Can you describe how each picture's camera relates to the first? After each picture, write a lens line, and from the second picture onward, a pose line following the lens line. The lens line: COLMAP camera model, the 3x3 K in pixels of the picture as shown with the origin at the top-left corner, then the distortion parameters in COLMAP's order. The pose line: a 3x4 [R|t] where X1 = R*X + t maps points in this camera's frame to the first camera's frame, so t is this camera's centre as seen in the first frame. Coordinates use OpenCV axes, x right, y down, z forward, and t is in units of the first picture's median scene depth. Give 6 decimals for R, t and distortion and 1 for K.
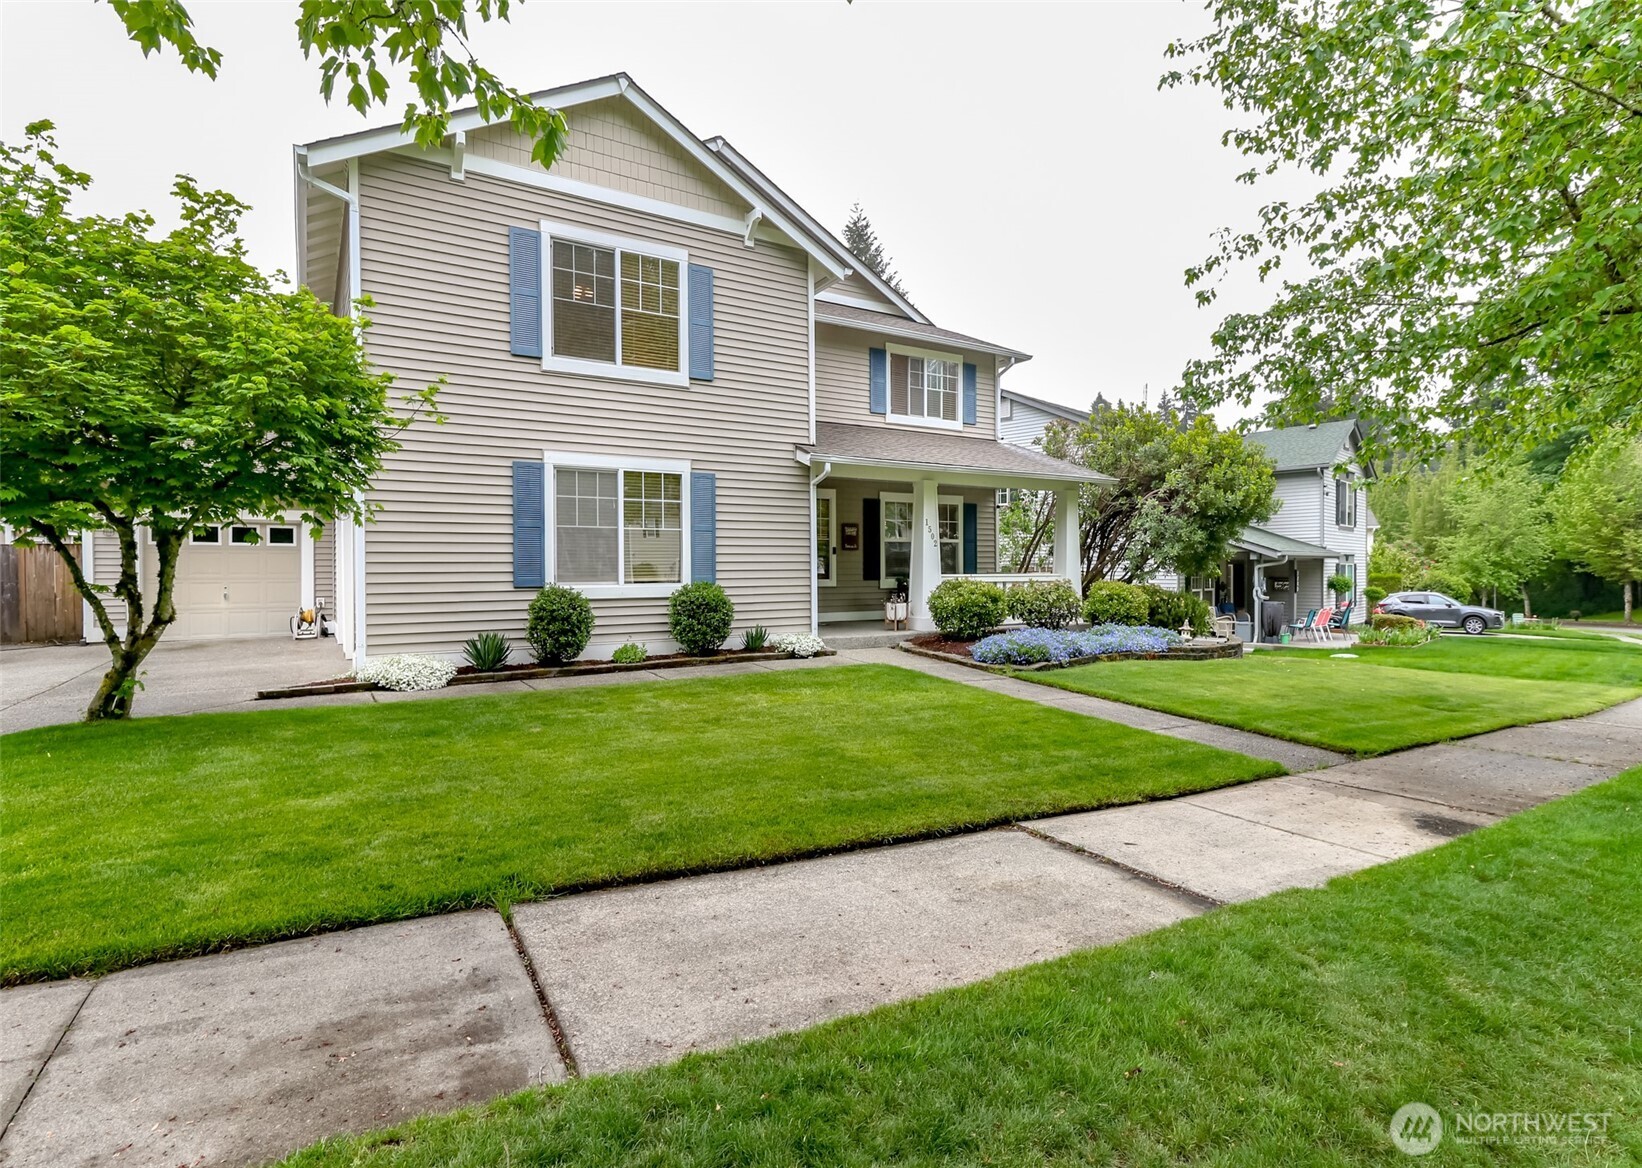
lens RADIAL K [[844.9, 0, 821.8], [0, 844.9, 583.4], [0, 0, 1]] dist [0.006131, 0.000412]
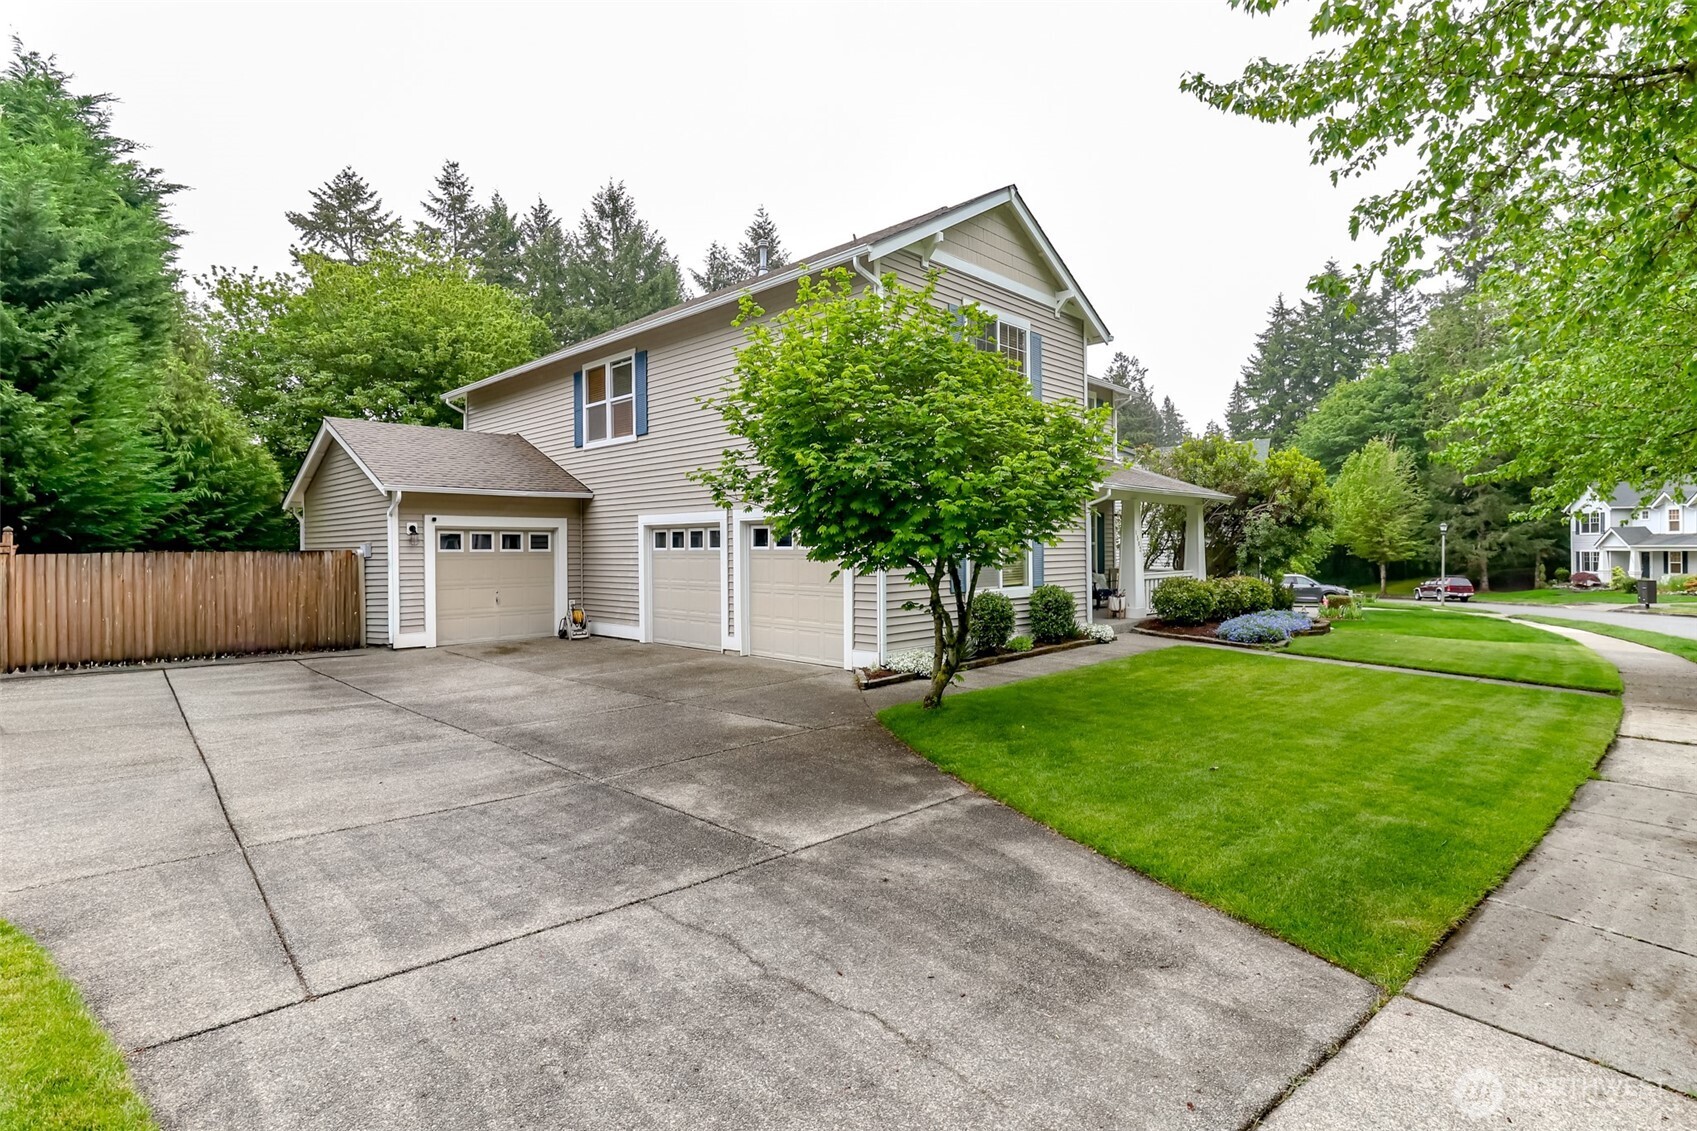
lens RADIAL K [[828.7, 0, 849.0], [0, 828.7, 556.8], [0, 0, 1]] dist [-0.000922, 0.000235]
pose [[0.973057, -0.008066, 0.230423, -0.617112], [0.010814, 0.999885, -0.010668, -0.028968], [-0.230310, 0.012873, 0.973032, -0.114975]]
